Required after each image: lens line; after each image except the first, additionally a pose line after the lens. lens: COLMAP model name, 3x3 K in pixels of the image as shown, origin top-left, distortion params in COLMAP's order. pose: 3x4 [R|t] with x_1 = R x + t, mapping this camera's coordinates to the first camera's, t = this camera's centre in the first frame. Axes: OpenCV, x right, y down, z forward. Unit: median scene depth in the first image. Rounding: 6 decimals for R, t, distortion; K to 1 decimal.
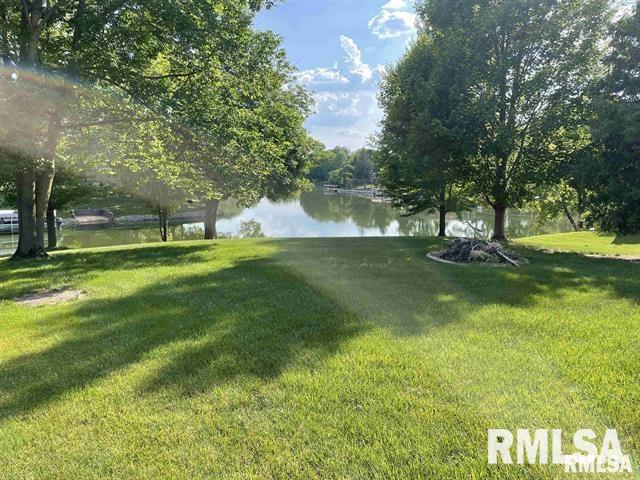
lens RADIAL K [[486.4, 0, 319.7], [0, 486.4, 237.4], [0, 0, 1]] dist [0.094258, -0.078000]
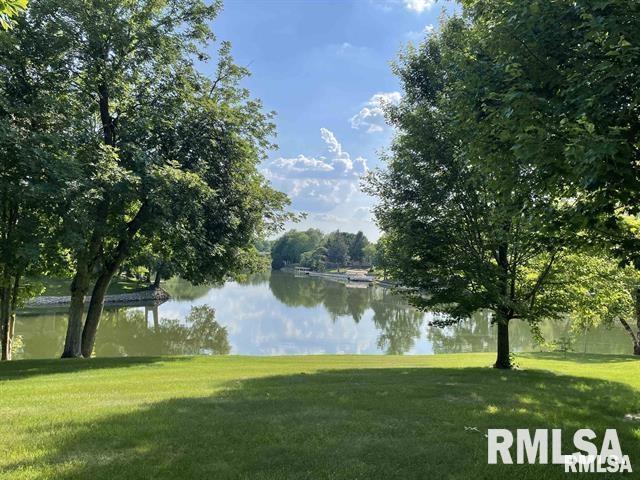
lens RADIAL K [[486.4, 0, 319.8], [0, 486.4, 244.2], [0, 0, 1]] dist [0.094258, -0.078000]
pose [[0.997682, 0.040099, 0.054983, 0.017748], [-0.031039, 0.987155, -0.156720, -0.035419], [-0.060561, 0.154650, 0.986111, 0.404534]]
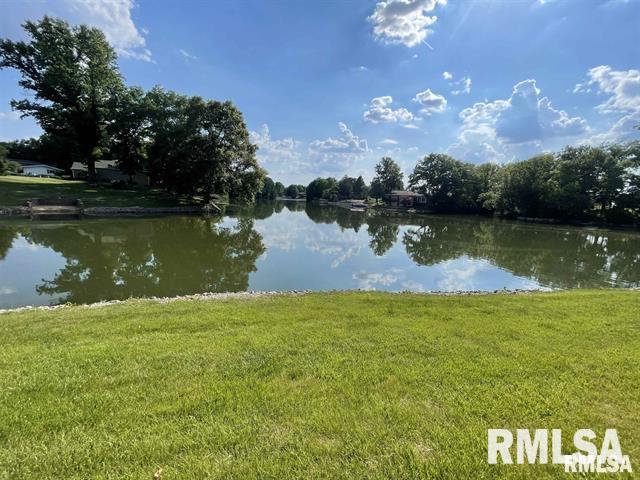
lens RADIAL K [[259.7, 0, 299.6], [0, 259.7, 227.7], [0, 0, 1]] dist [0.013635, 0.000875]
pose [[0.995238, 0.038988, -0.089342, 0.151930], [-0.040223, 0.999118, -0.012057, -0.027056], [0.088793, 0.015593, 0.995928, 1.118025]]
